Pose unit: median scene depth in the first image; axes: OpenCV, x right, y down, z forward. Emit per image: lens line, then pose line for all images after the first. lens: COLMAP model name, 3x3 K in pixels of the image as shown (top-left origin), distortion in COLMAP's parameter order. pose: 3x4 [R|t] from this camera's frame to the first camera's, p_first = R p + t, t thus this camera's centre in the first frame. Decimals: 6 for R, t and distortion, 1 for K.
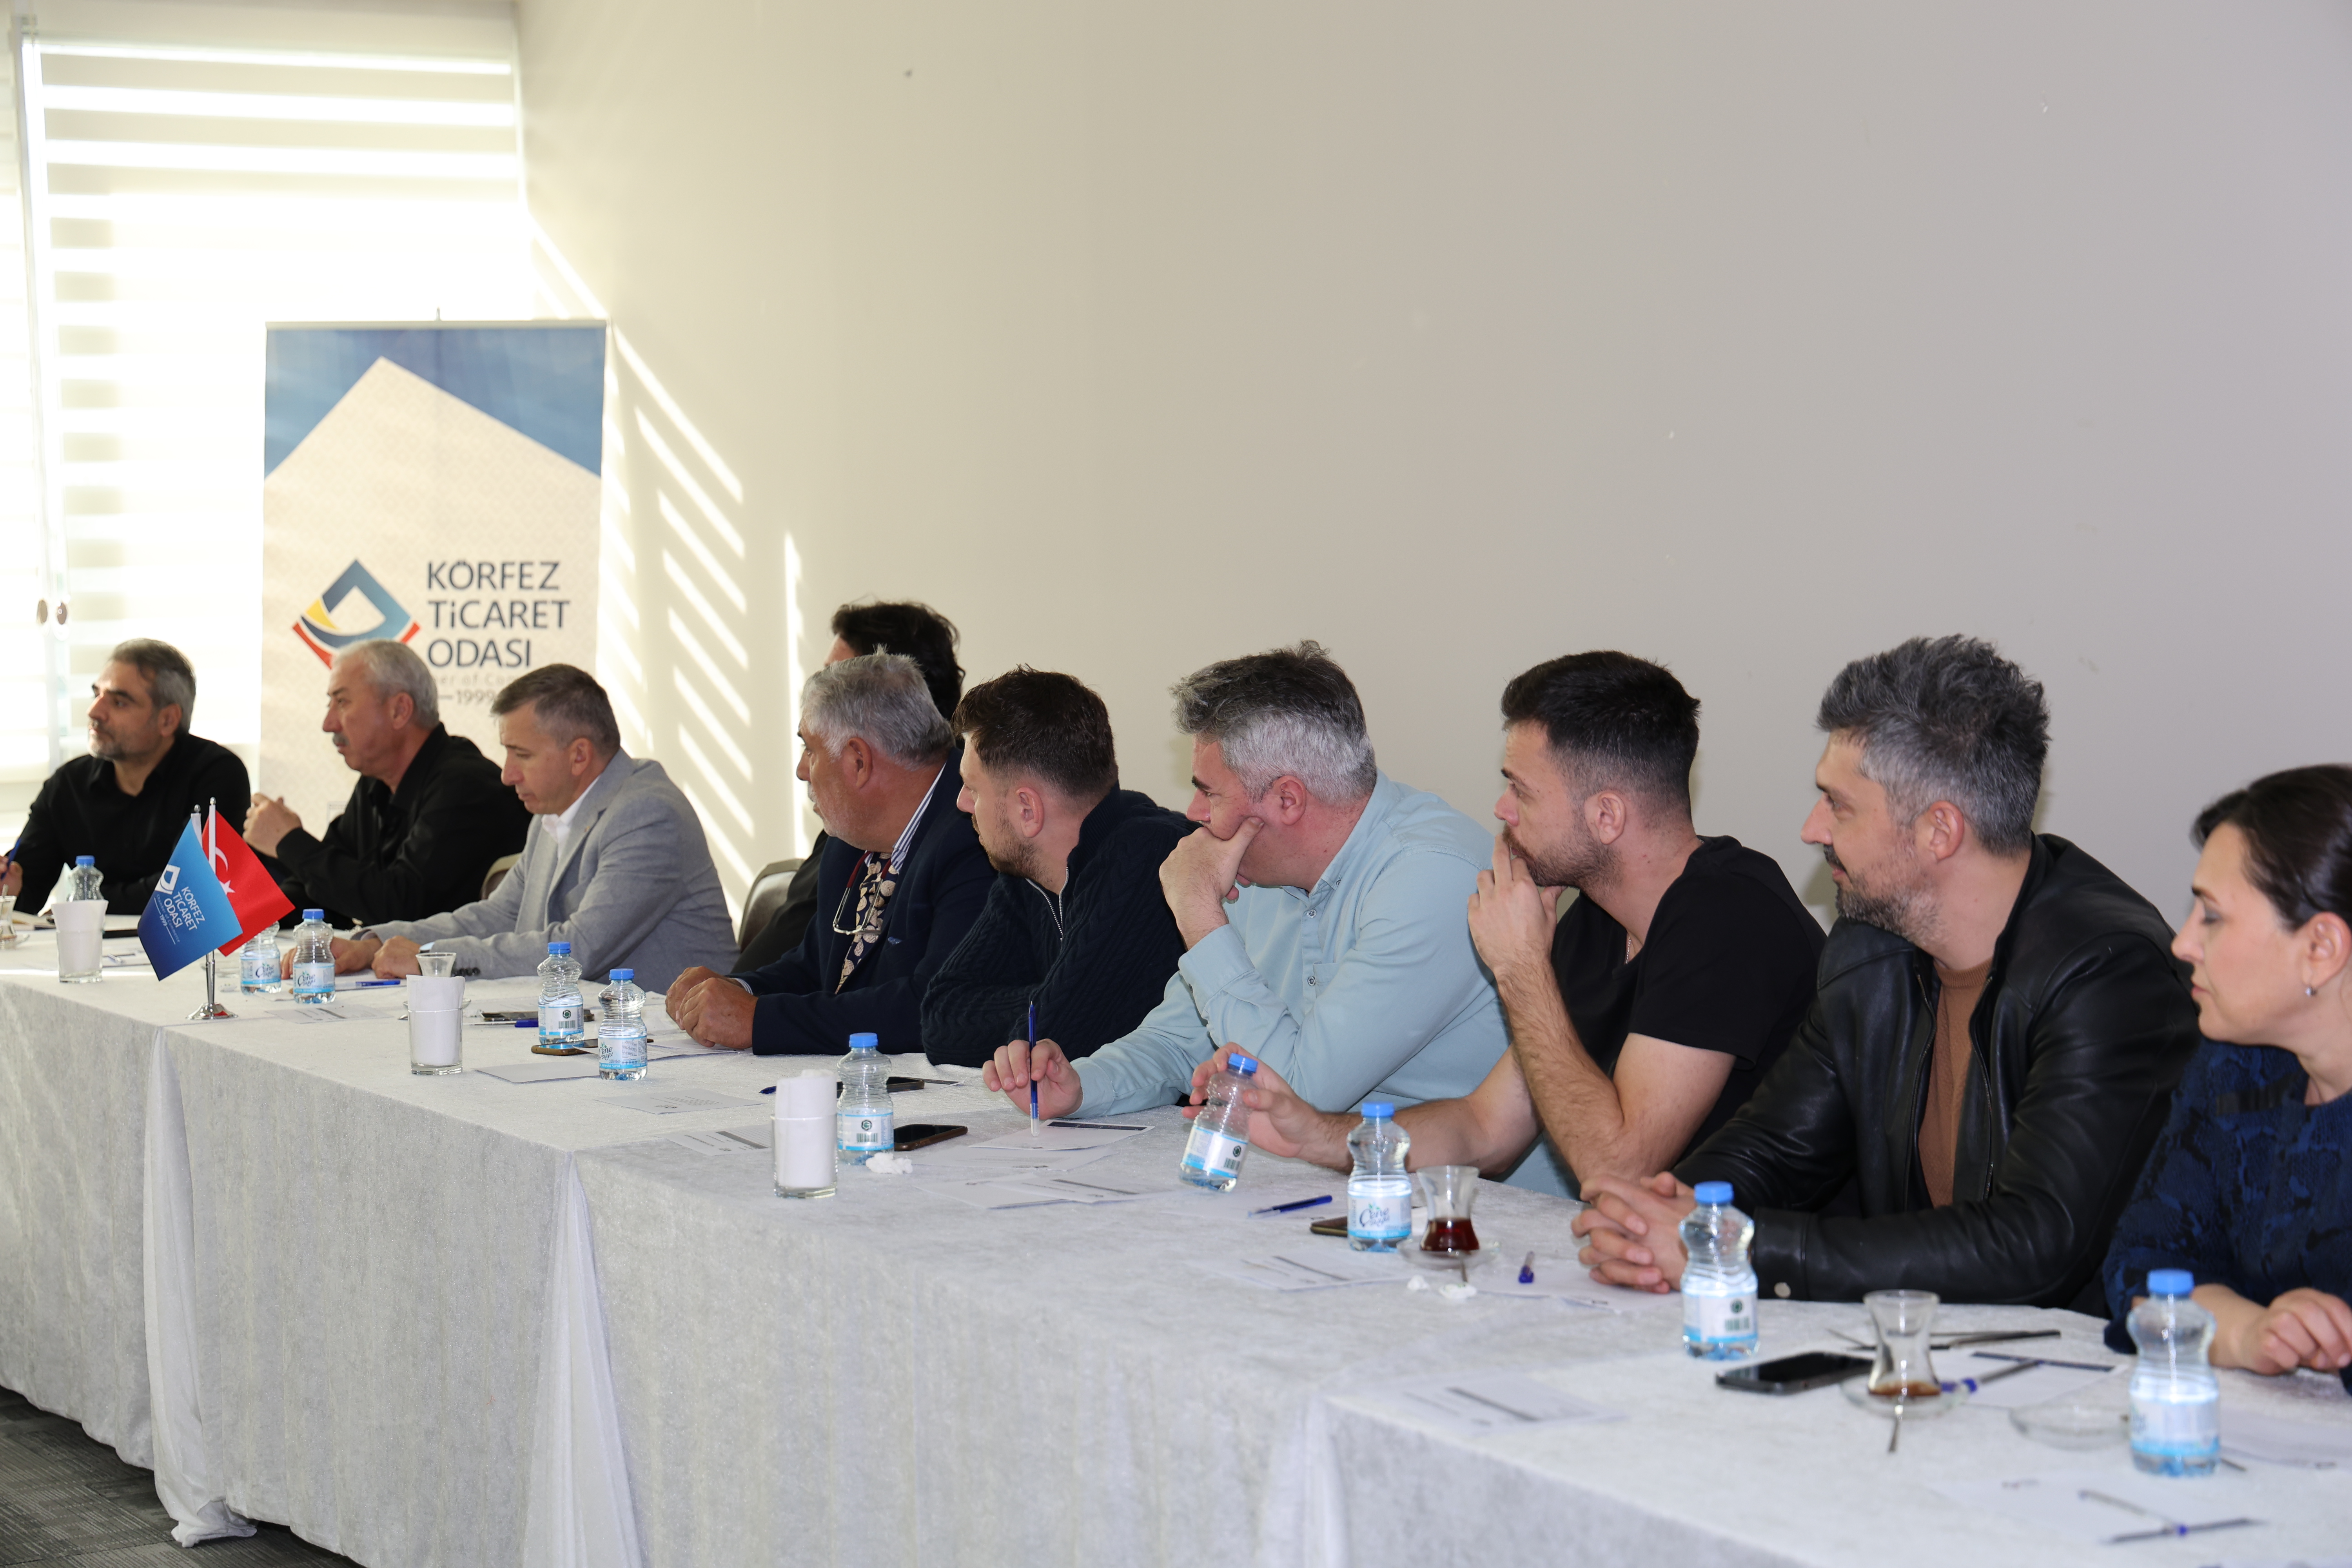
lens RADIAL K [[4752.3, 0, 1176.0], [0, 4752.3, 784.0], [0, 0, 1]] dist [0.349565, 0.055661]
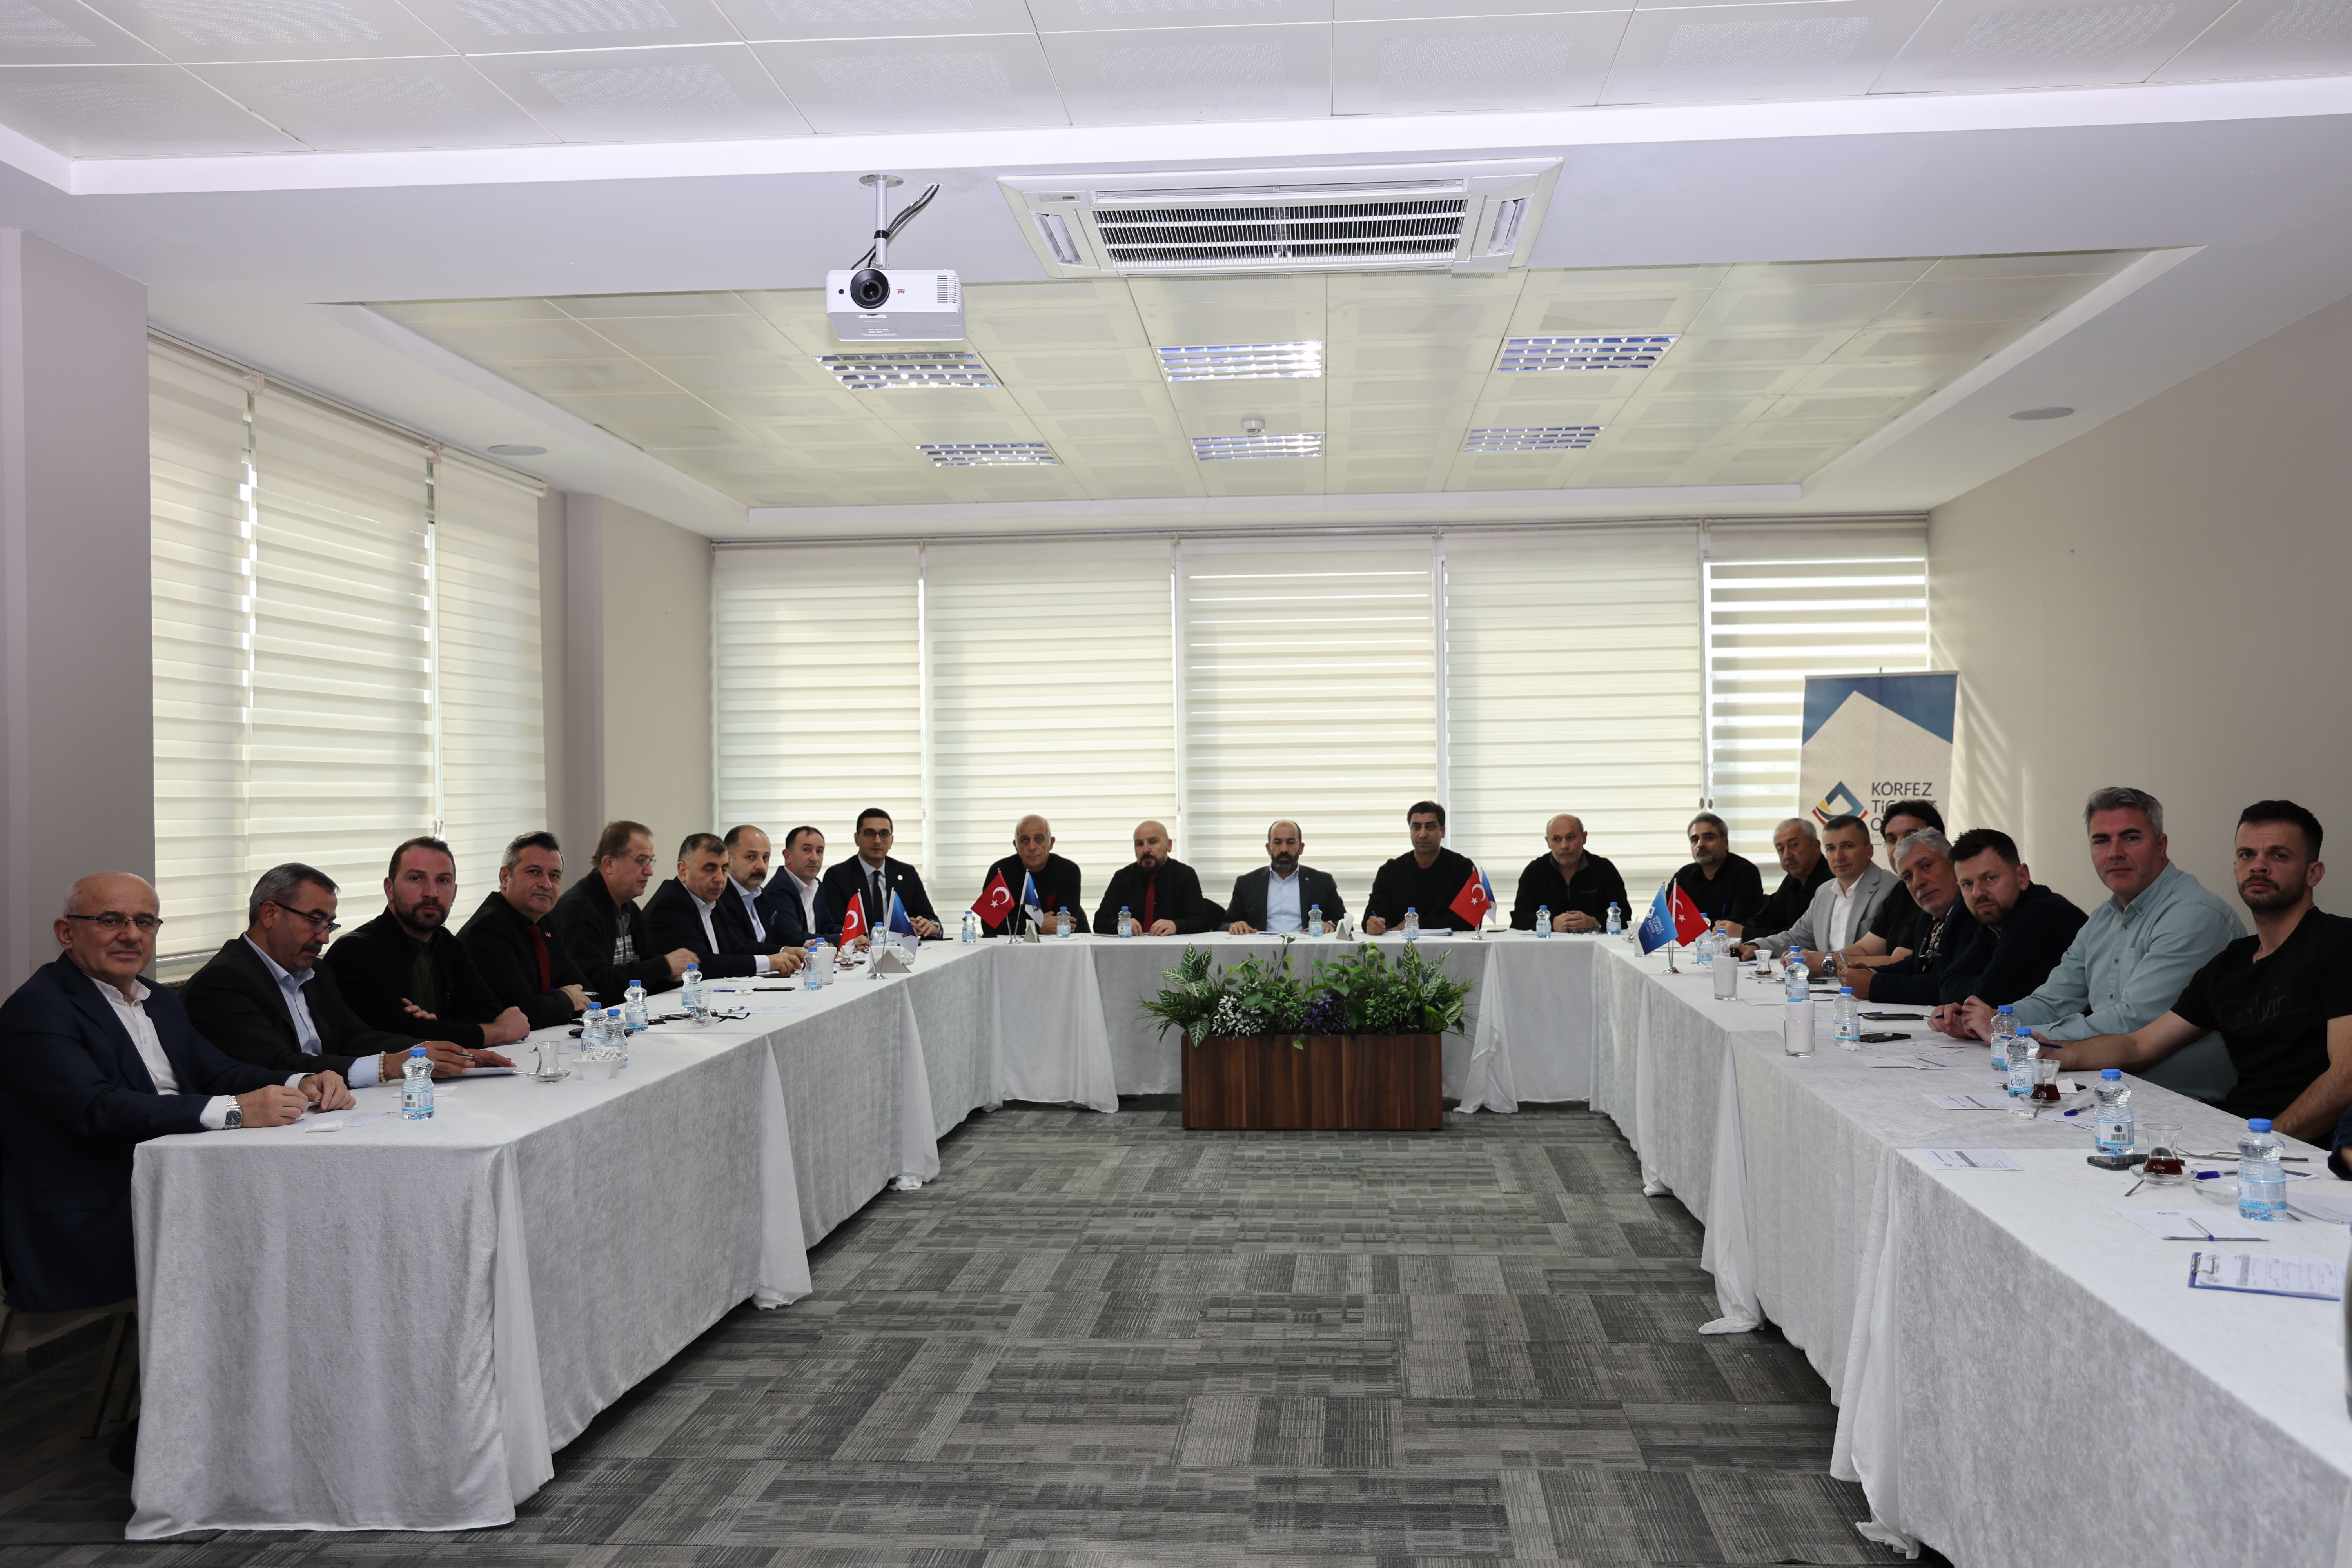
lens RADIAL K [[2176.3, 0, 1176.0], [0, 2176.3, 784.0], [0, 0, 1]] dist [0.000042, 0.002549]
pose [[0.842605, 0.011411, -0.538411, 0.113005], [-0.037237, 0.998617, -0.037111, 0.003422], [0.537243, 0.051318, 0.841865, -0.013914]]
